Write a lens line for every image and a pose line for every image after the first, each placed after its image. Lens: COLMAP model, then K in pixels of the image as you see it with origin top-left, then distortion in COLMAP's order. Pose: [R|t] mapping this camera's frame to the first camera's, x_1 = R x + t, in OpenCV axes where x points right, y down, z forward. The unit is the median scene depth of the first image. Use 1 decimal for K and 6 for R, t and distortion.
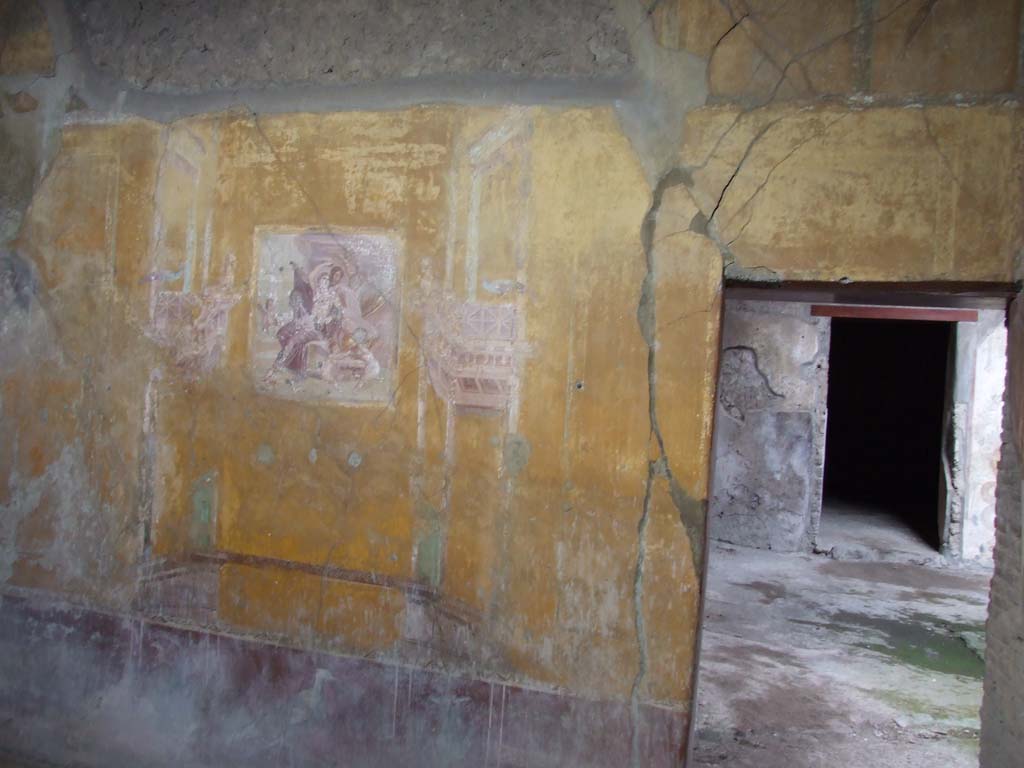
lens RADIAL K [[833.0, 0, 512.5], [0, 833.0, 363.6], [0, 0, 1]] dist [-0.076953, 0.078435]
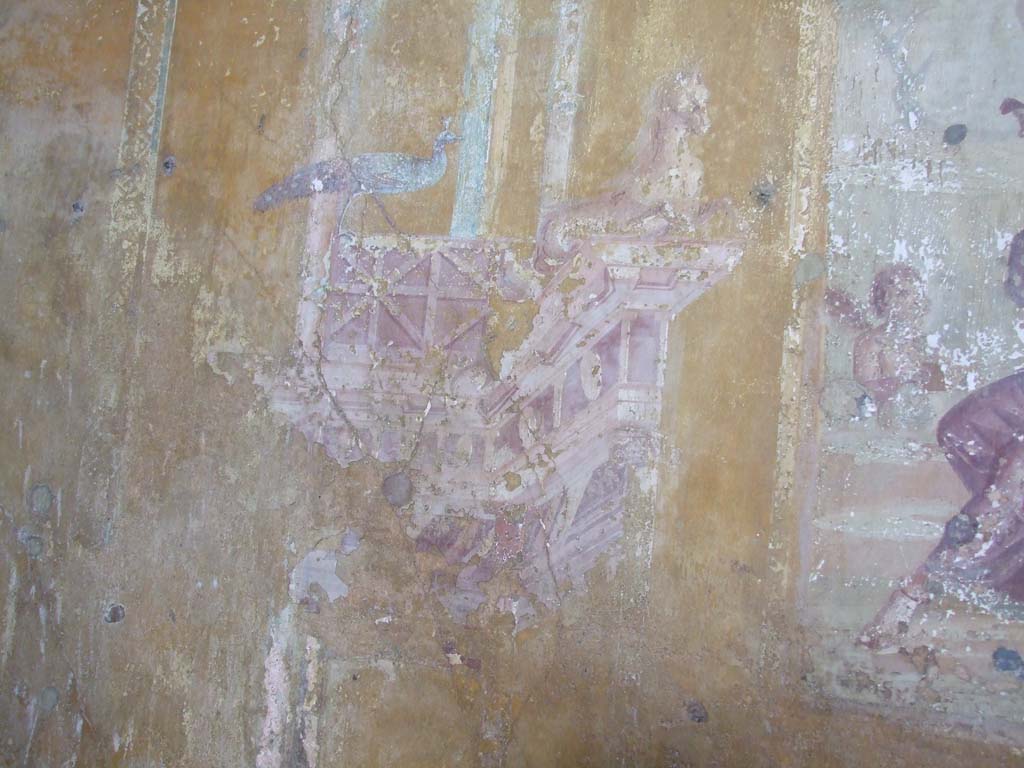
lens RADIAL K [[833.0, 0, 512.5], [0, 833.0, 363.6], [0, 0, 1]] dist [-0.076953, 0.078435]
pose [[0.999535, 0.027483, 0.013194, -0.397572], [-0.026419, 0.996834, -0.074993, -0.033573], [-0.015213, 0.074609, 0.997097, 0.786424]]
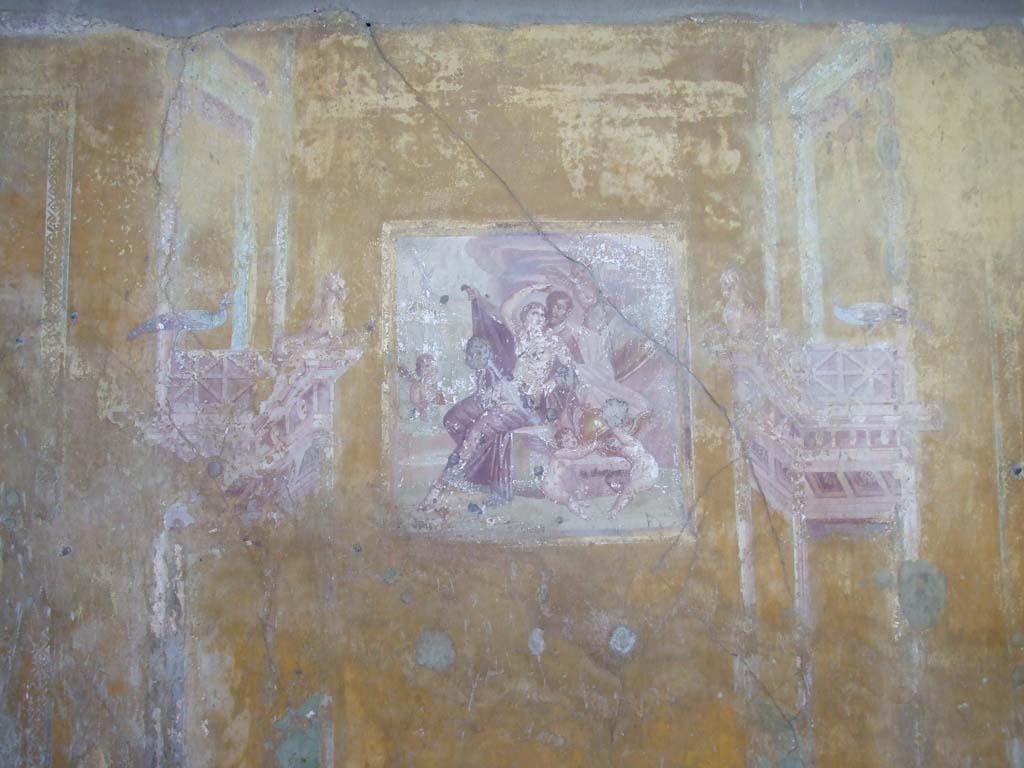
lens RADIAL K [[833.0, 0, 512.5], [0, 833.0, 363.6], [0, 0, 1]] dist [-0.076953, 0.078435]
pose [[0.956808, -0.044784, 0.287252, -0.393890], [0.069571, 0.994626, -0.076668, -0.027444], [-0.282275, 0.093341, 0.954782, 0.470315]]
